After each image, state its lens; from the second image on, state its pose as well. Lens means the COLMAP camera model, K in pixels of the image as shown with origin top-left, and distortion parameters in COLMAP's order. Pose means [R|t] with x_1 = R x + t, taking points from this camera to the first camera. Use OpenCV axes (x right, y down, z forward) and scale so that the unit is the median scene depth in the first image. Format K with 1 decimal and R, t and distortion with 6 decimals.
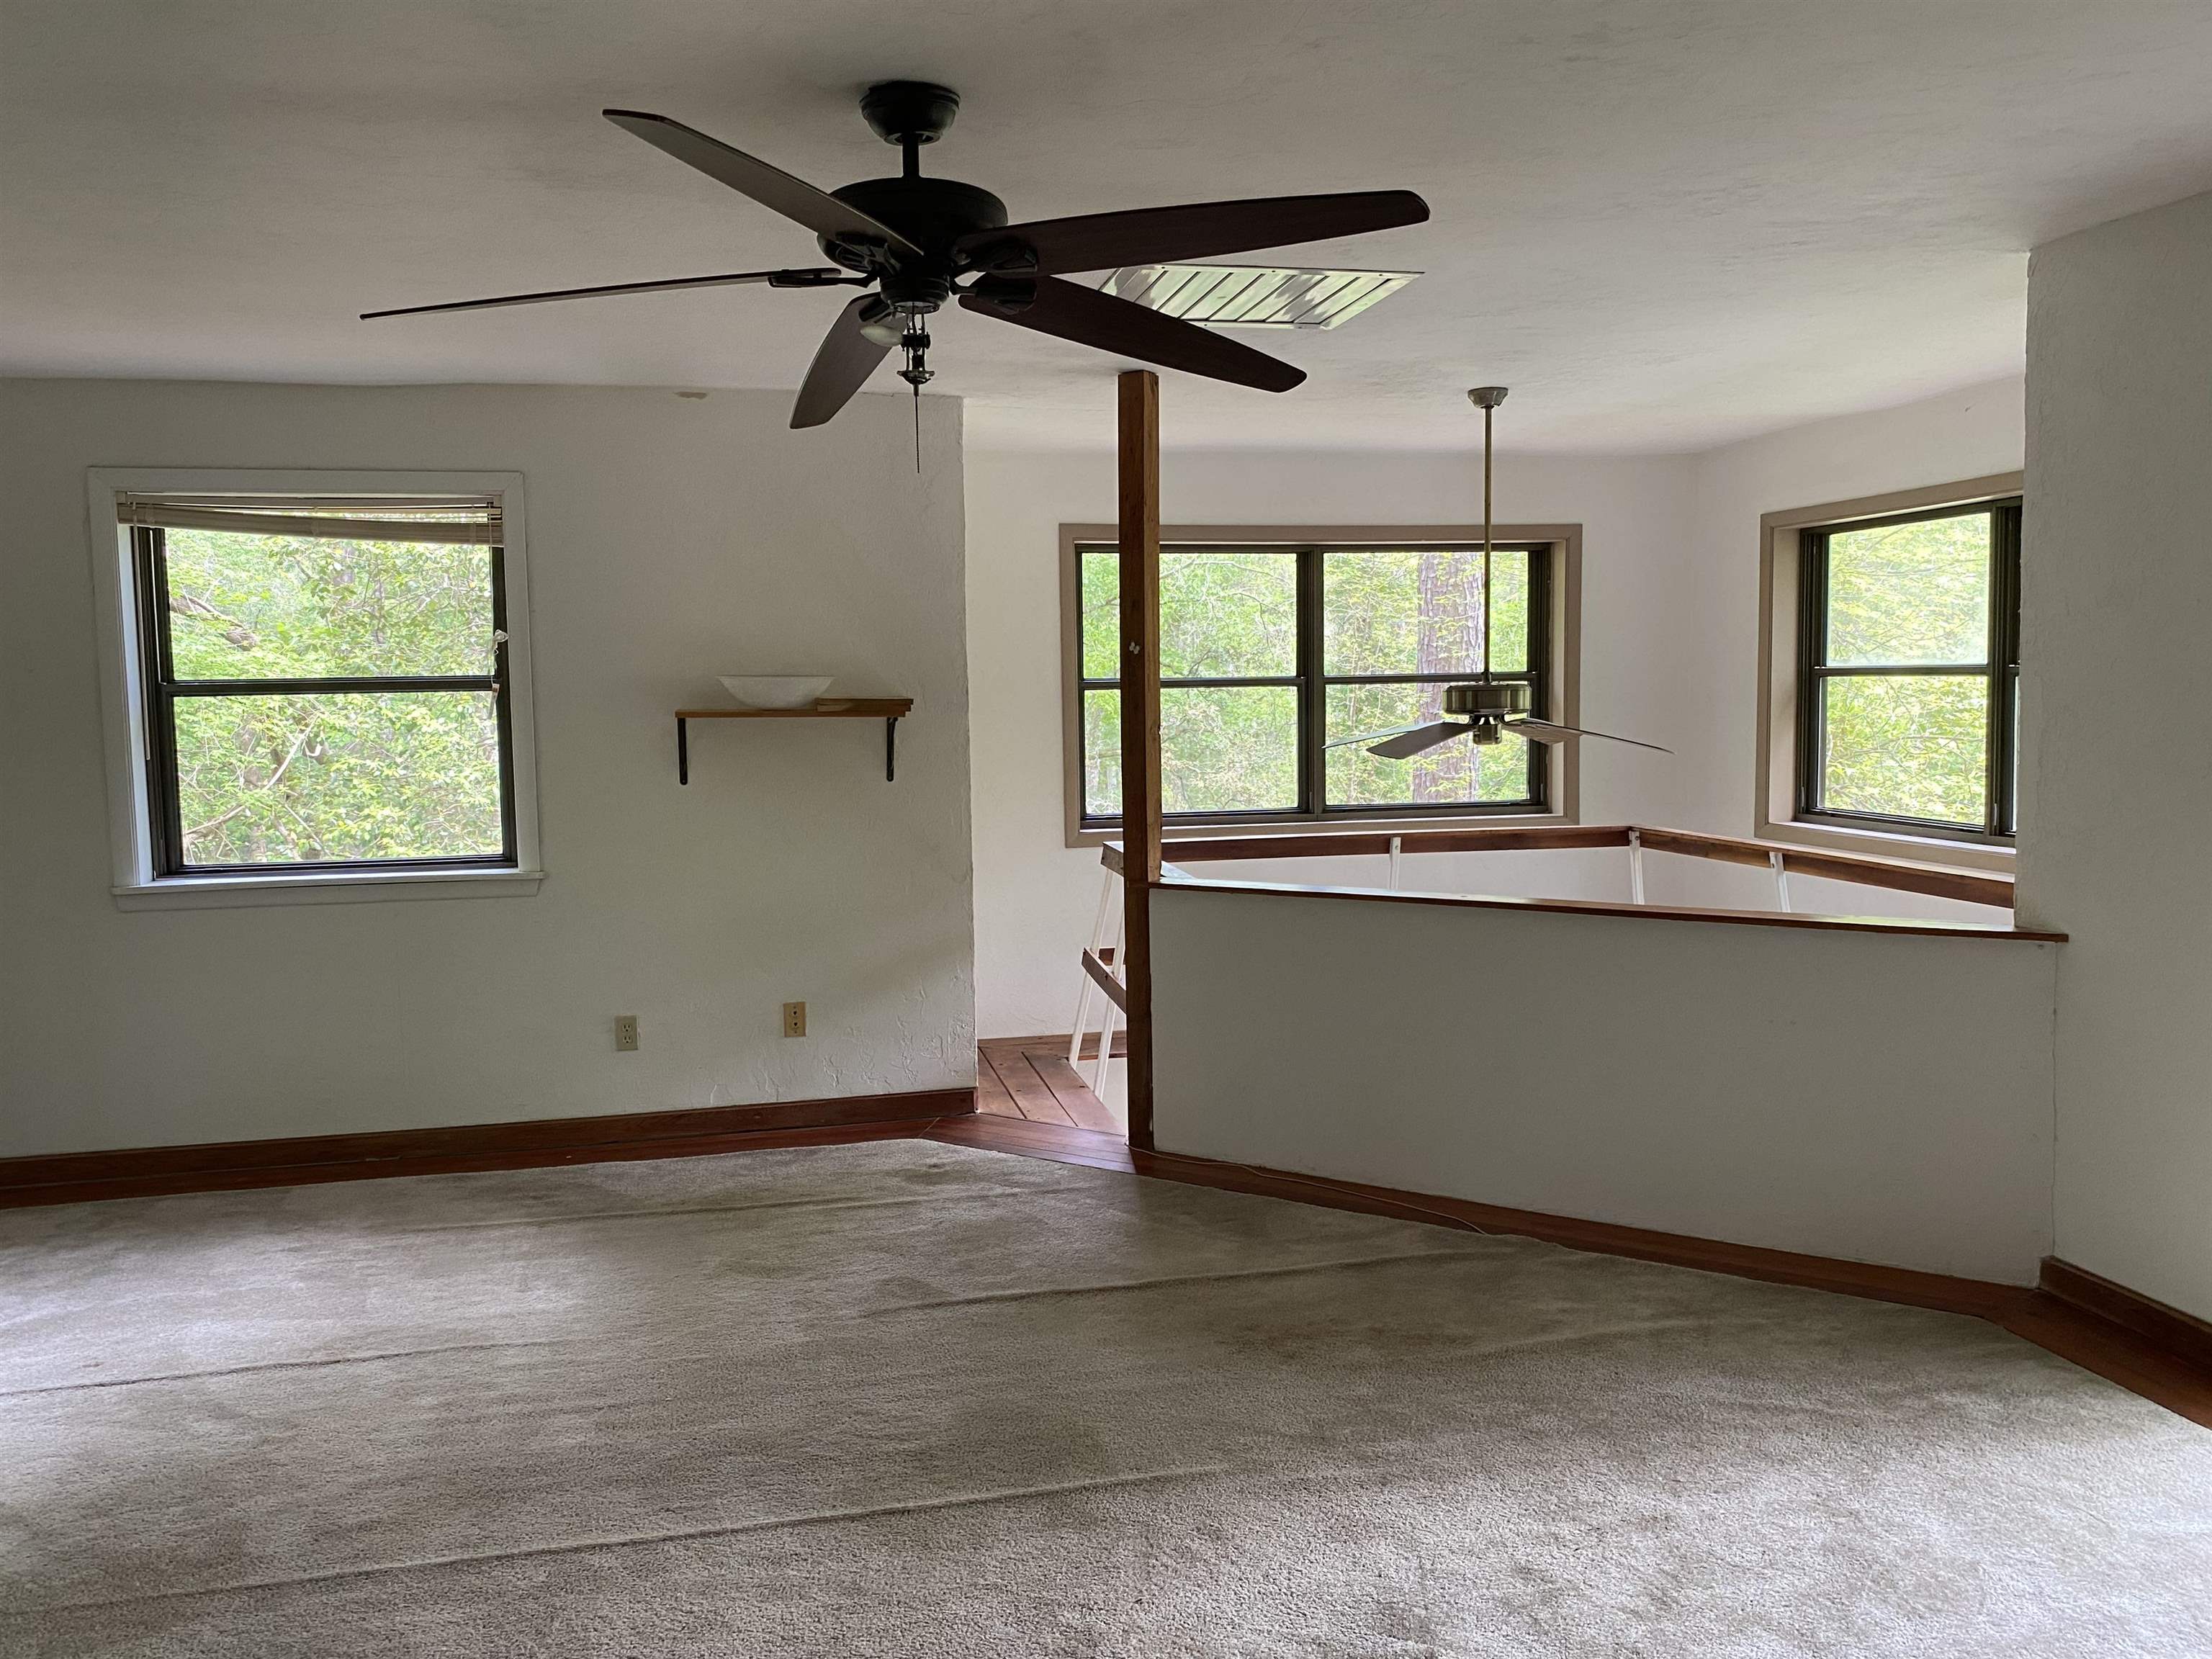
lens RADIAL K [[1695.8, 0, 1092.0], [0, 1695.8, 801.2], [0, 0, 1]] dist [0.046860, -0.072812]
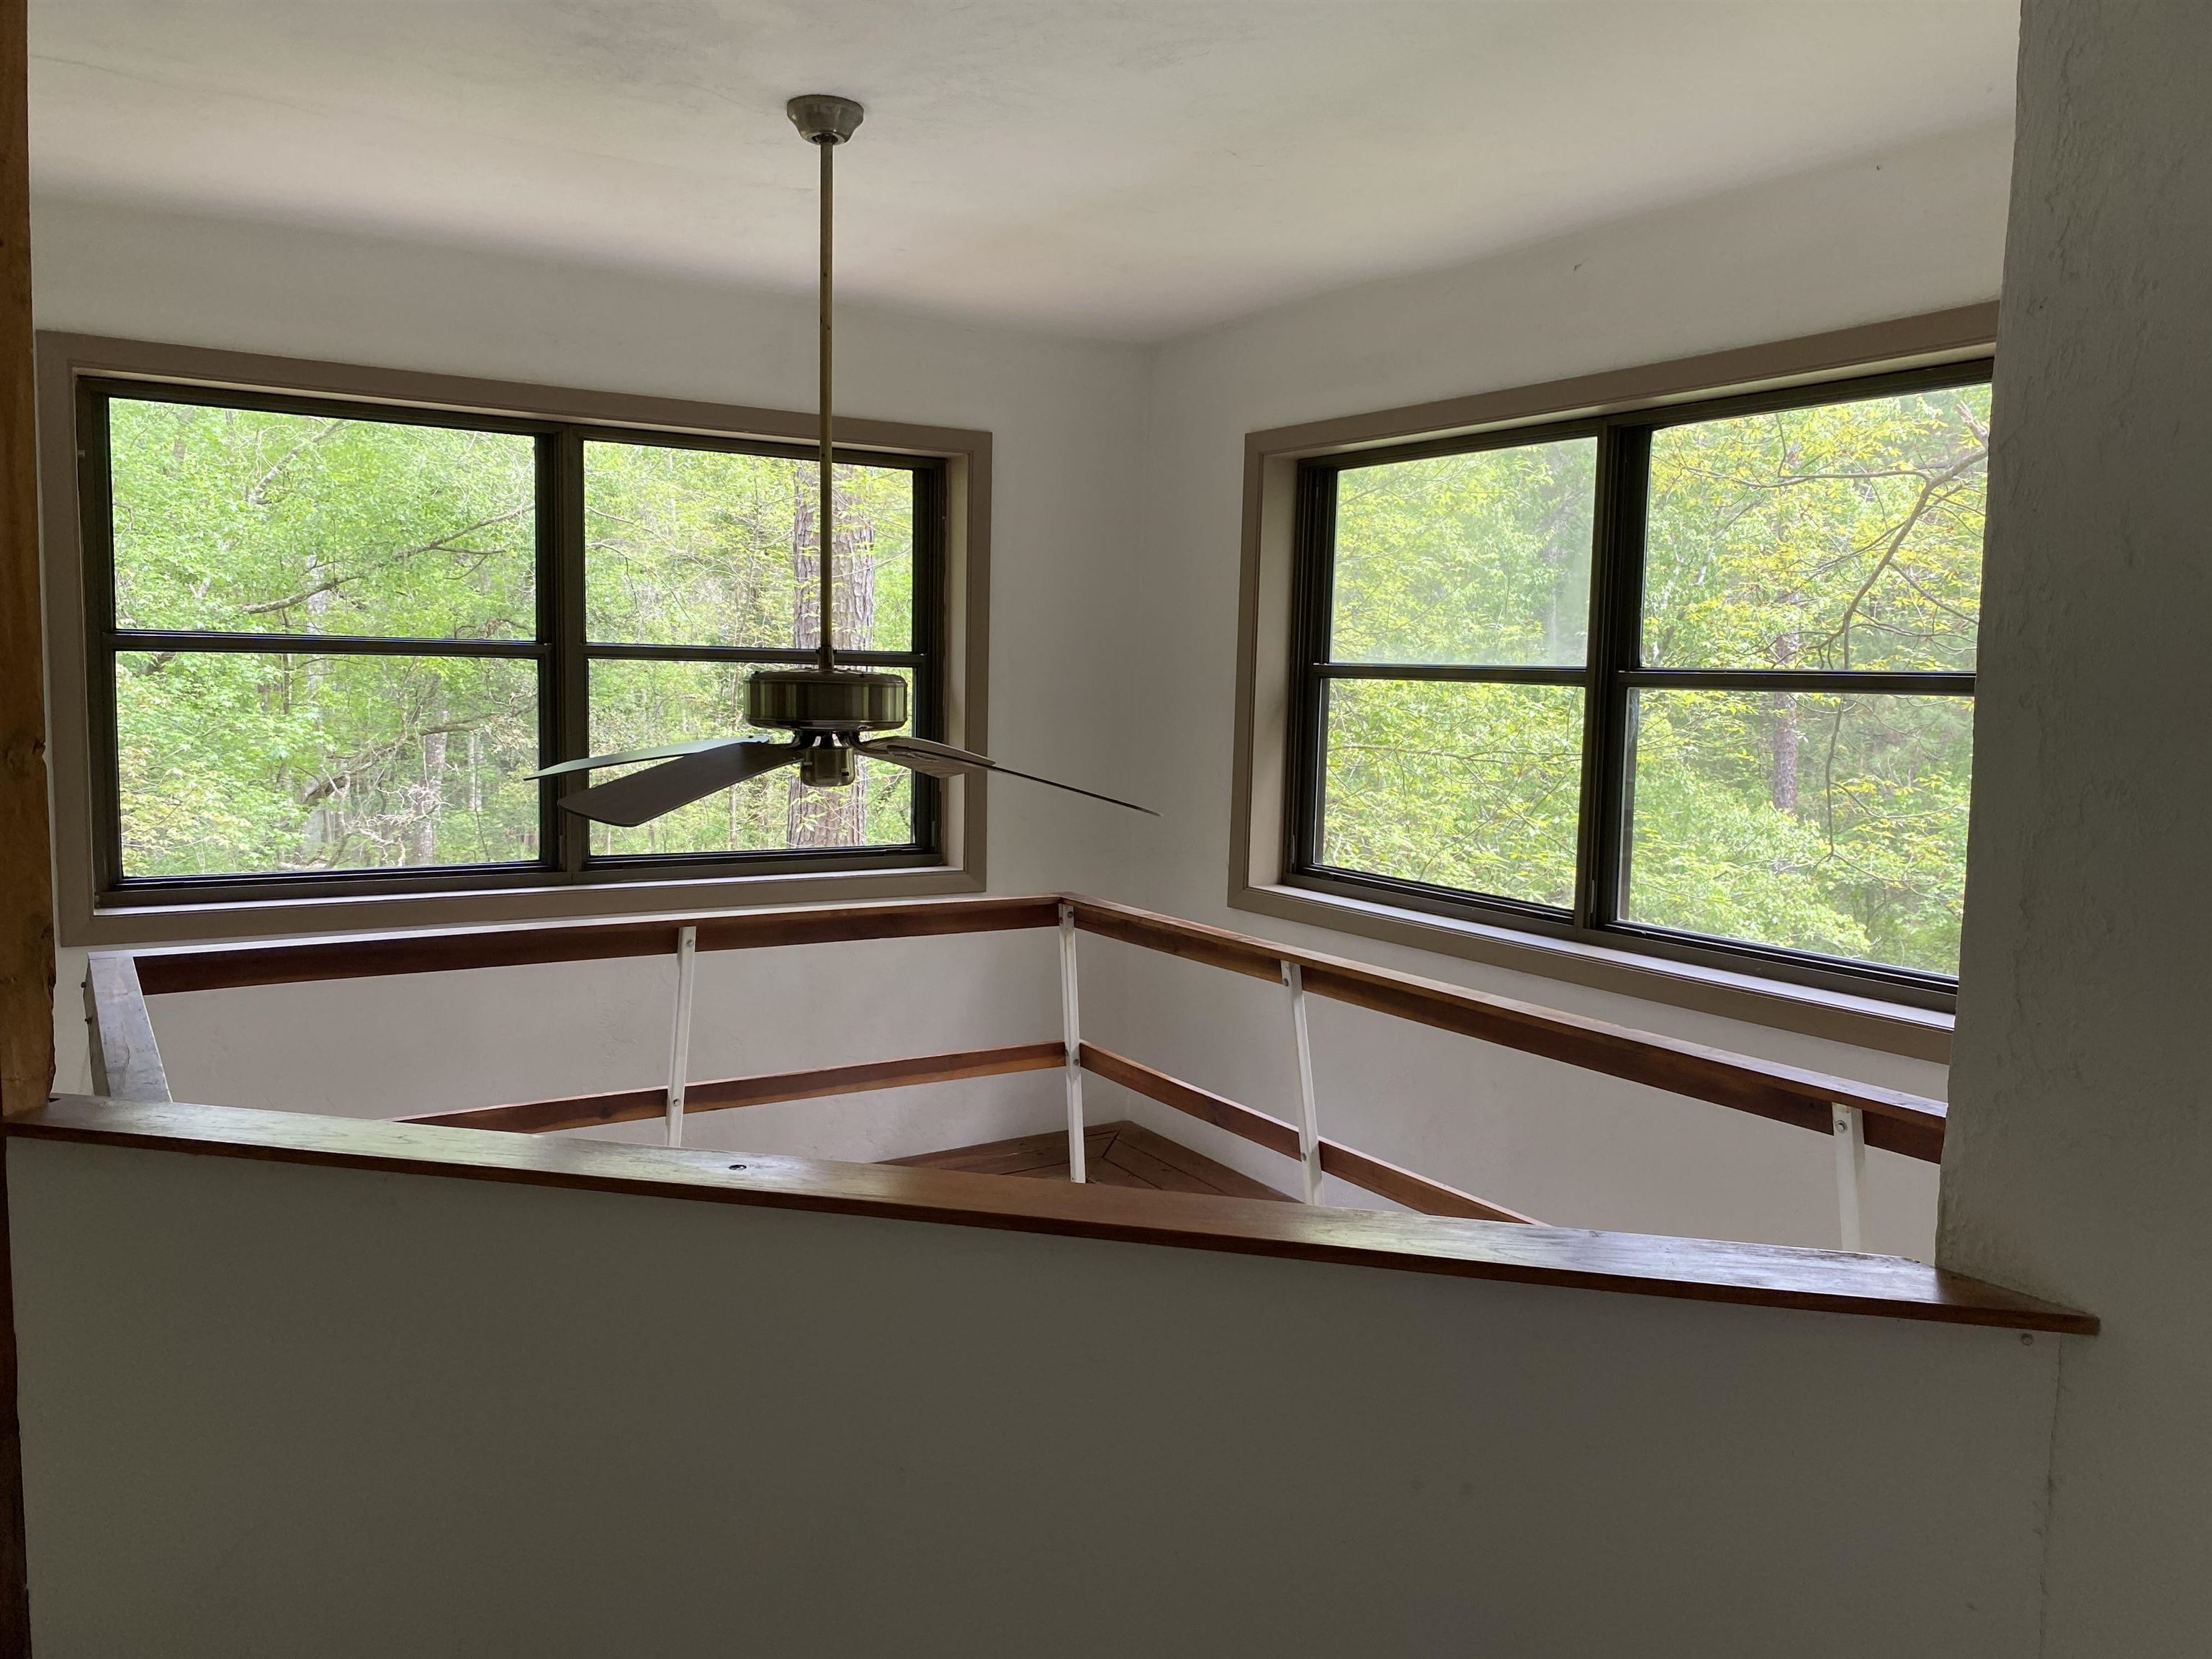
lens RADIAL K [[1708.8, 0, 1106.0], [0, 1708.8, 829.5], [0, 0, 1]] dist [0.233319, -0.389373]
pose [[0.938547, 0.002964, 0.345140, 0.106090], [-0.013075, 0.999551, 0.026972, -0.029379], [-0.344905, -0.029827, 0.938164, 0.380210]]
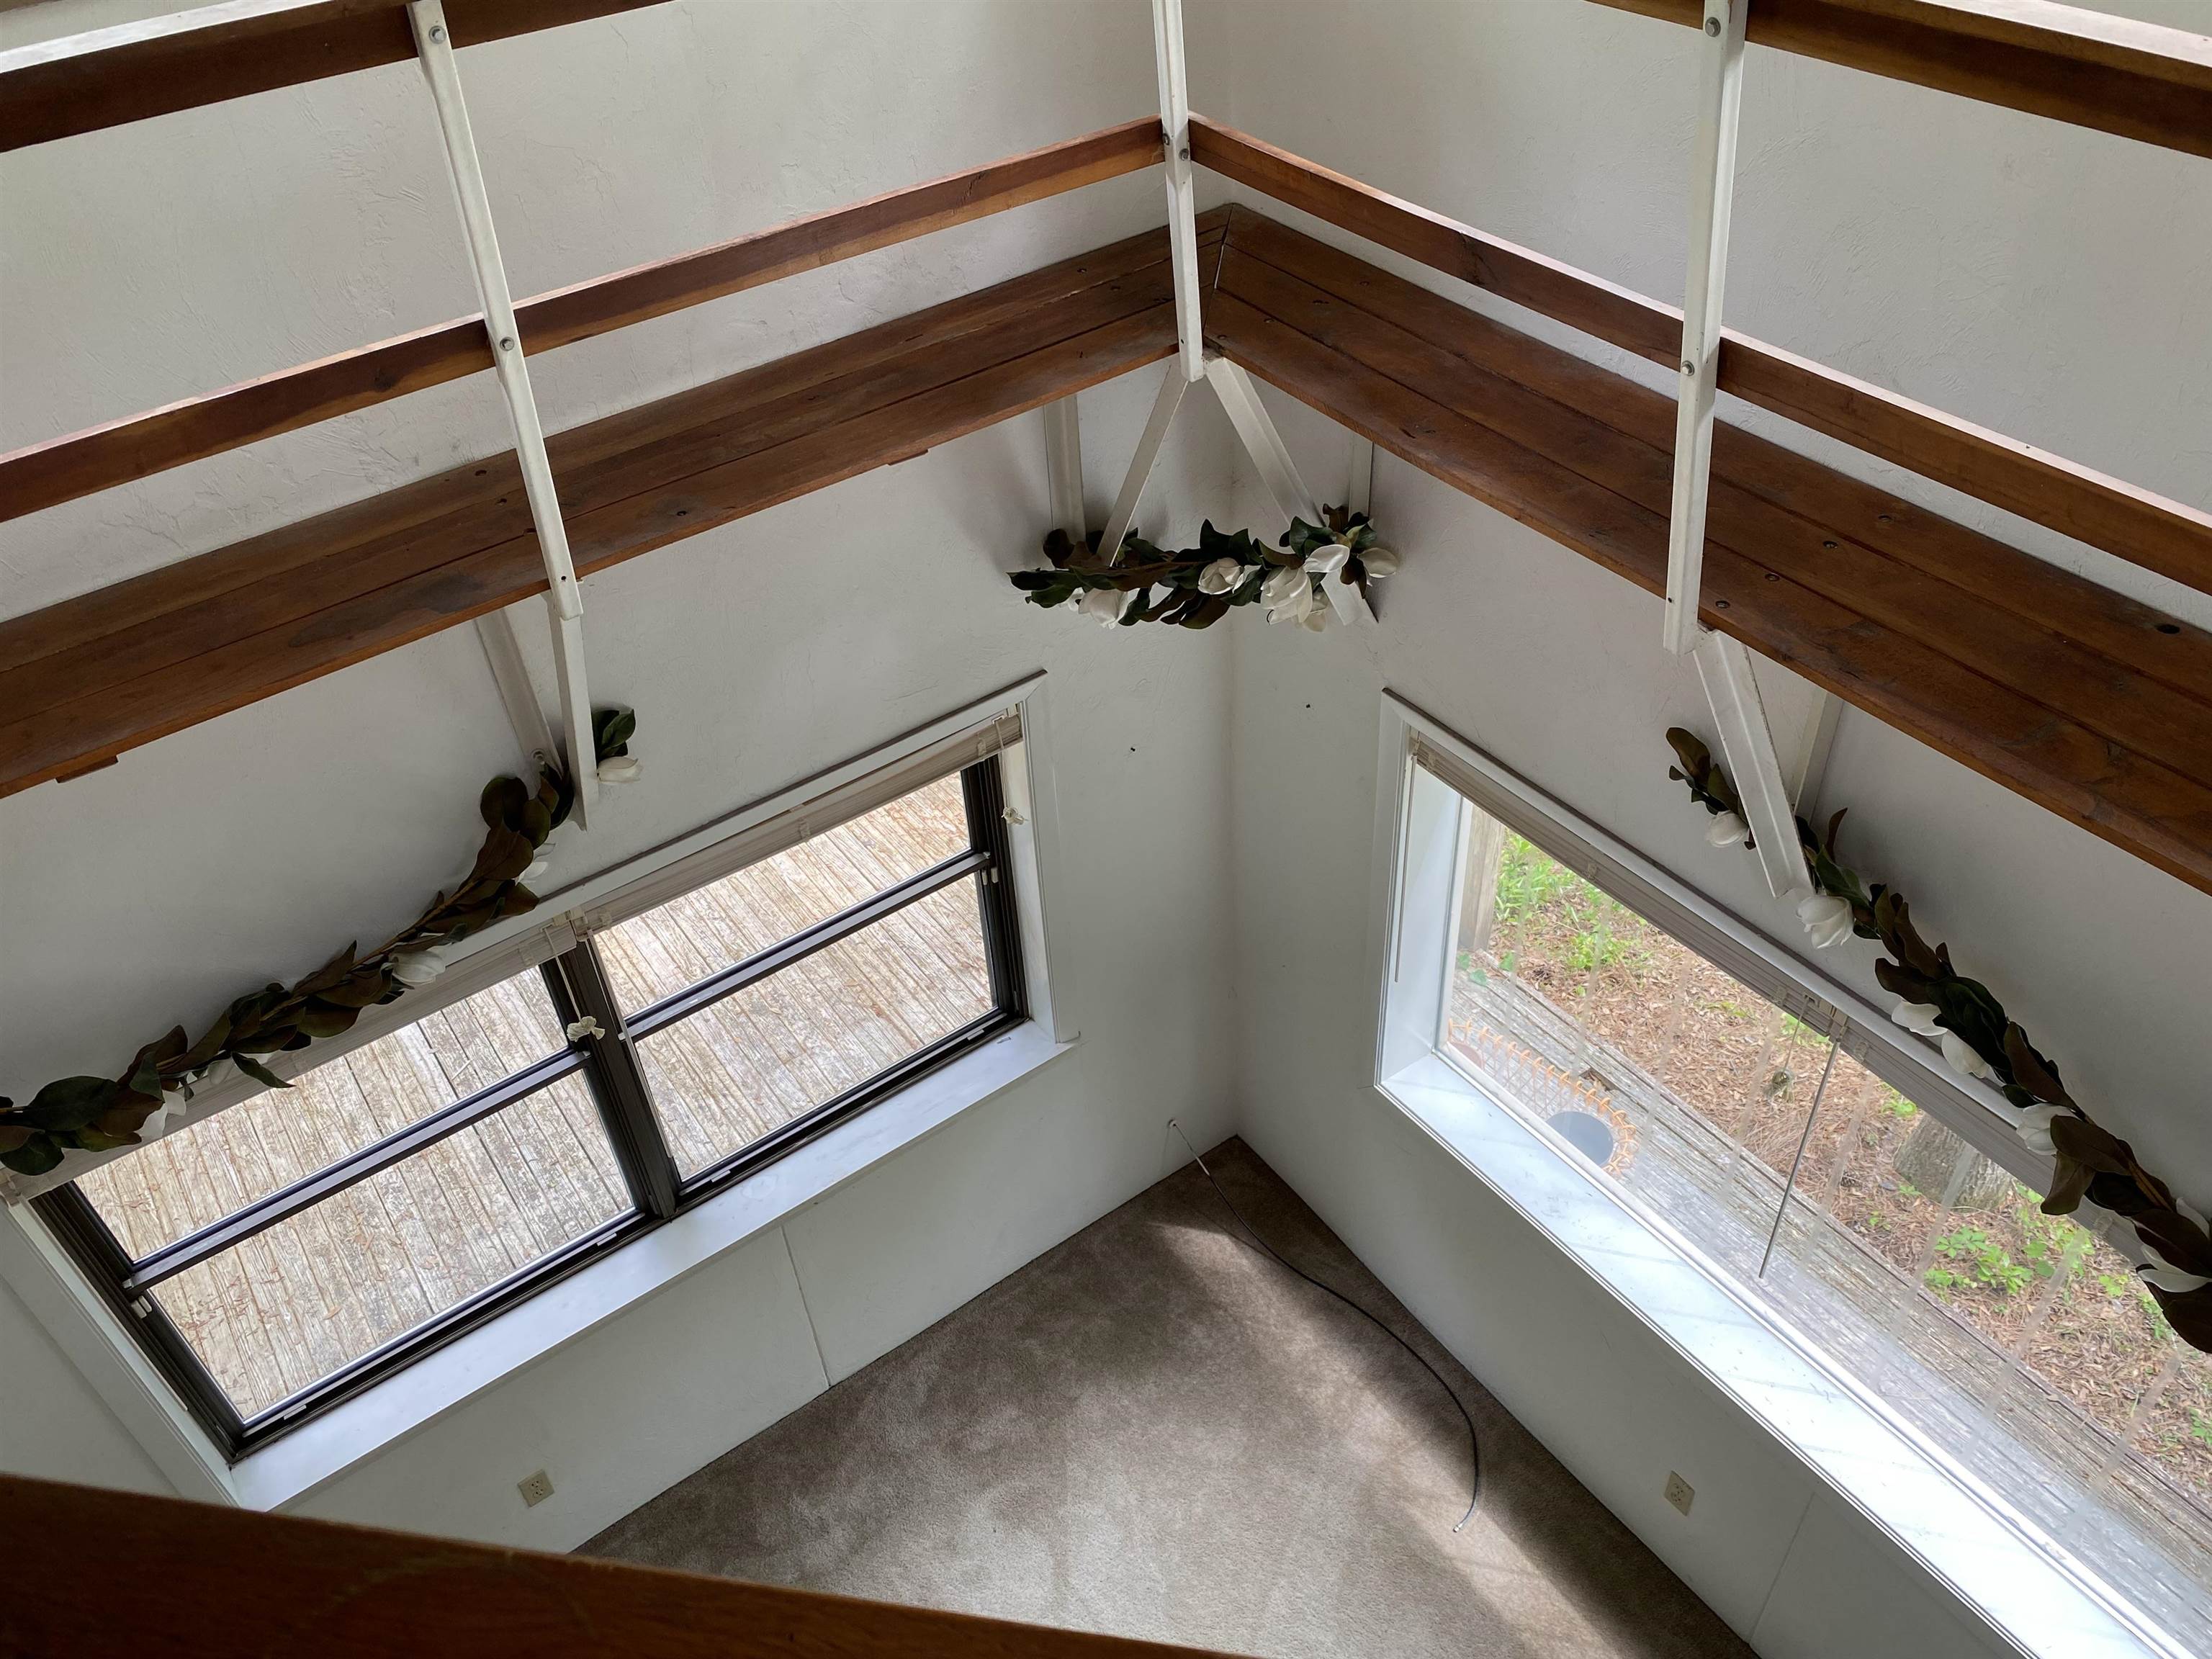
lens RADIAL K [[1708.8, 0, 1106.0], [0, 1708.8, 829.5], [0, 0, 1]] dist [0.233319, -0.389373]
pose [[0.917192, -0.286132, 0.277287, 0.159336], [0.072171, 0.803713, 0.590624, -0.032175], [-0.391856, -0.521703, 0.757809, 0.644667]]
